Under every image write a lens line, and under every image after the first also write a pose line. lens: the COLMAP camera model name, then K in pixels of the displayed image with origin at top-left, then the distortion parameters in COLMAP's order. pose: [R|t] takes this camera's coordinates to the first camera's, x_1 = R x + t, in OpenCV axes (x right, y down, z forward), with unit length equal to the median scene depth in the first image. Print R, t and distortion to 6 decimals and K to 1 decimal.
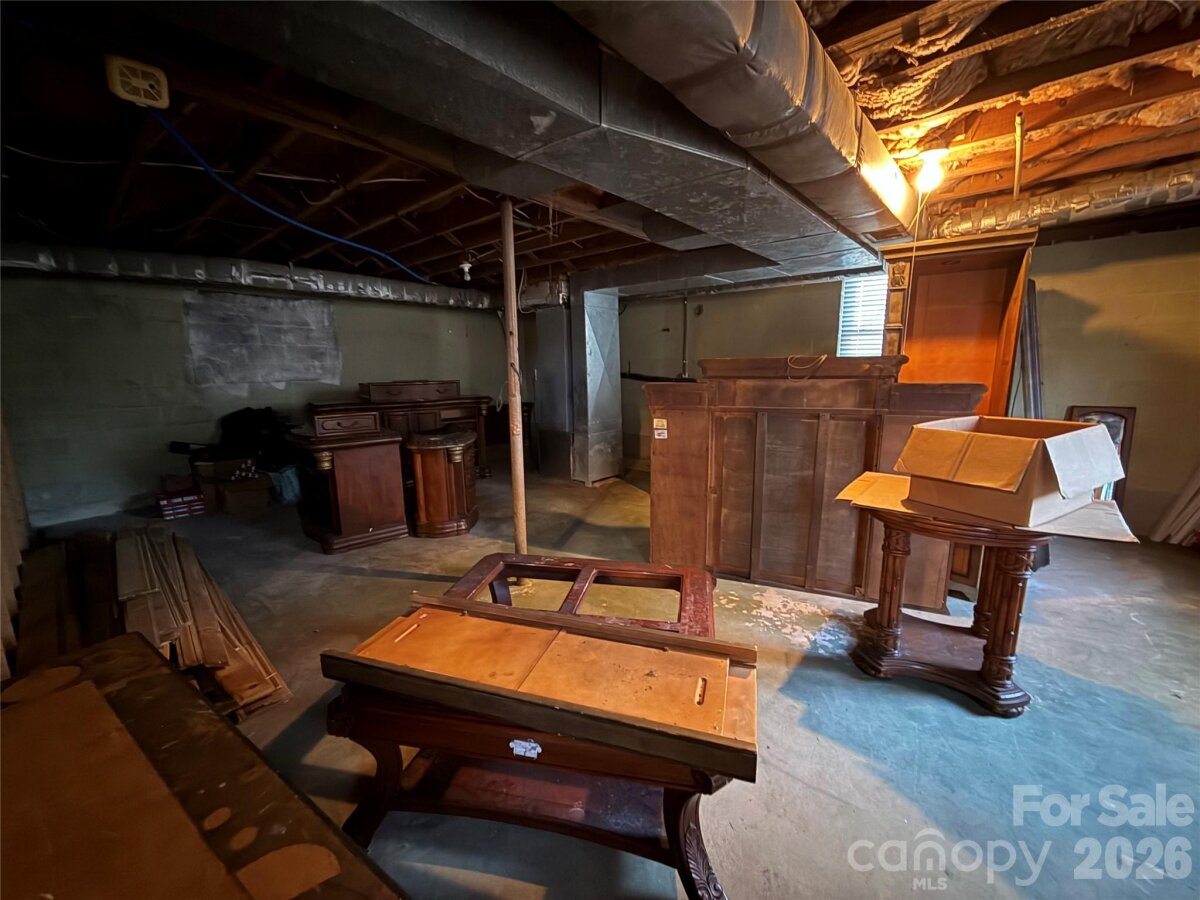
lens RADIAL K [[477.9, 0, 601.0], [0, 477.9, 449.4], [0, 0, 1]] dist [0.000805, -0.000011]
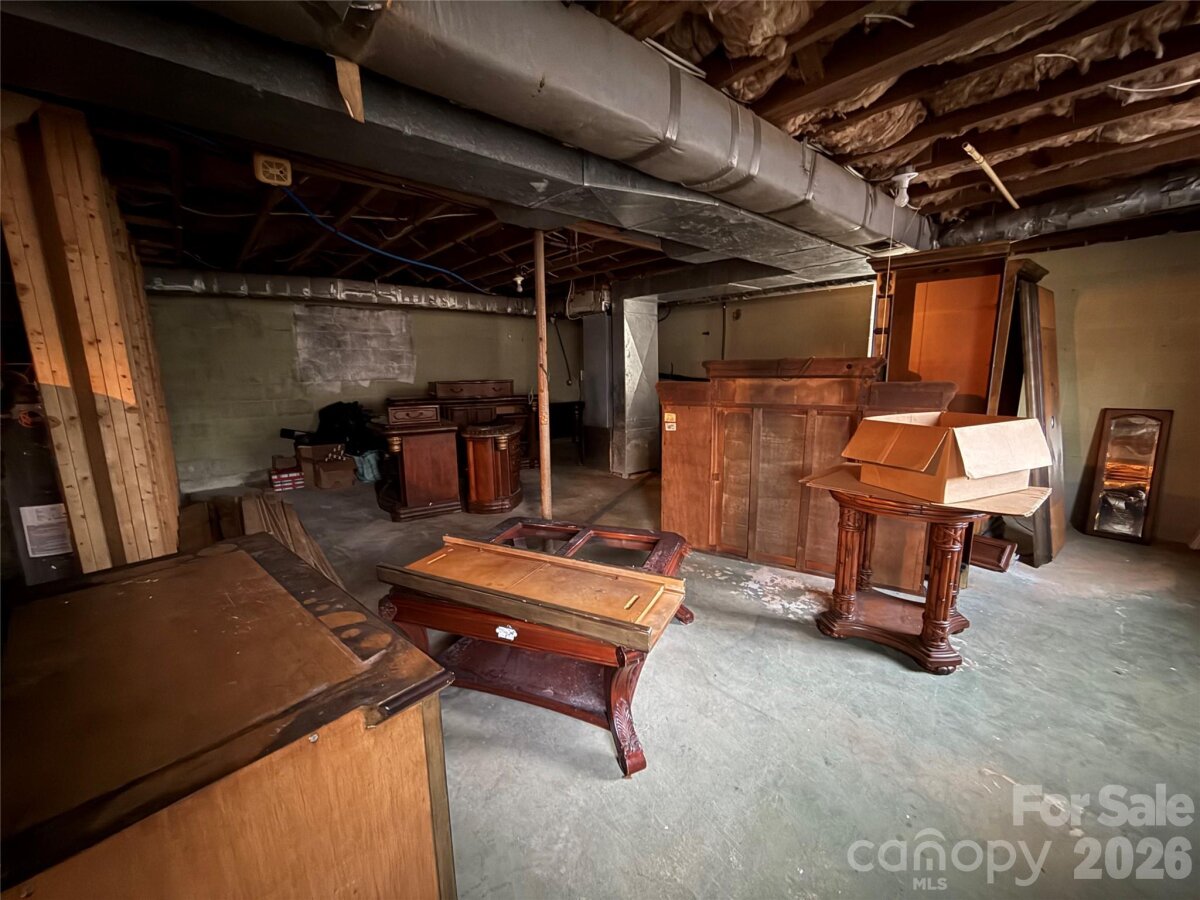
lens RADIAL K [[477.9, 0, 601.5], [0, 477.9, 448.8], [0, 0, 1]] dist [0.000805, -0.000011]
pose [[0.990376, 0.025074, -0.136110, 0.132638], [-0.025895, 0.999656, -0.004266, 0.033227], [0.135956, 0.007749, 0.990685, -0.164277]]
